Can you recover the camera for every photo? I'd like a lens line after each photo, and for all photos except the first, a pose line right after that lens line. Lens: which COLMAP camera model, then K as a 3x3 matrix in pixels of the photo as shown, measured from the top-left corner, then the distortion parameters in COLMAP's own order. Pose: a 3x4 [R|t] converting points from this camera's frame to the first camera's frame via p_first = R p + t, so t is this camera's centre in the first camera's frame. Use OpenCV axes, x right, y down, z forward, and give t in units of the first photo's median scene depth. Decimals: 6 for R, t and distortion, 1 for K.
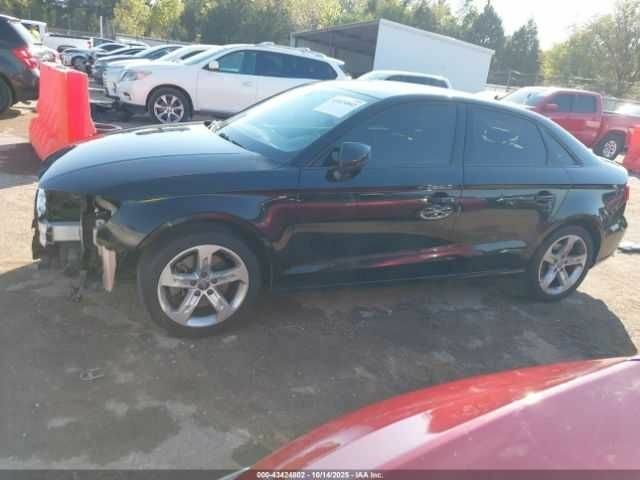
lens RADIAL K [[523.9, 0, 316.6], [0, 523.9, 243.1], [0, 0, 1]] dist [-0.005121, -0.001240]
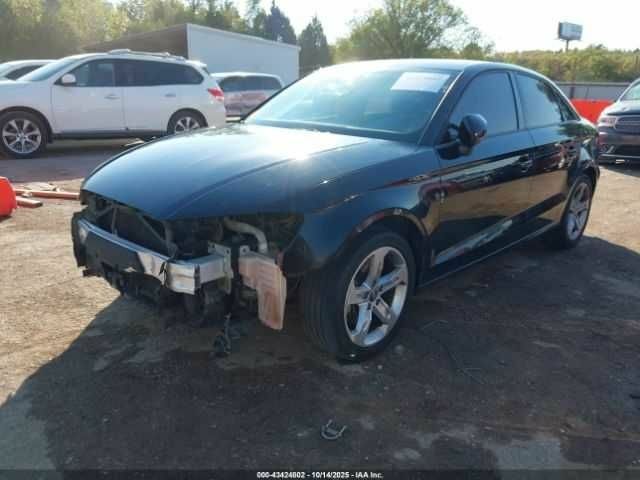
lens RADIAL K [[523.9, 0, 320.8], [0, 523.9, 238.2], [0, 0, 1]] dist [-0.005121, -0.001240]
pose [[0.918809, -0.198012, 0.341440, -0.158178], [0.204035, 0.978787, 0.018577, -0.012790], [-0.337875, 0.052597, 0.939720, 0.058451]]
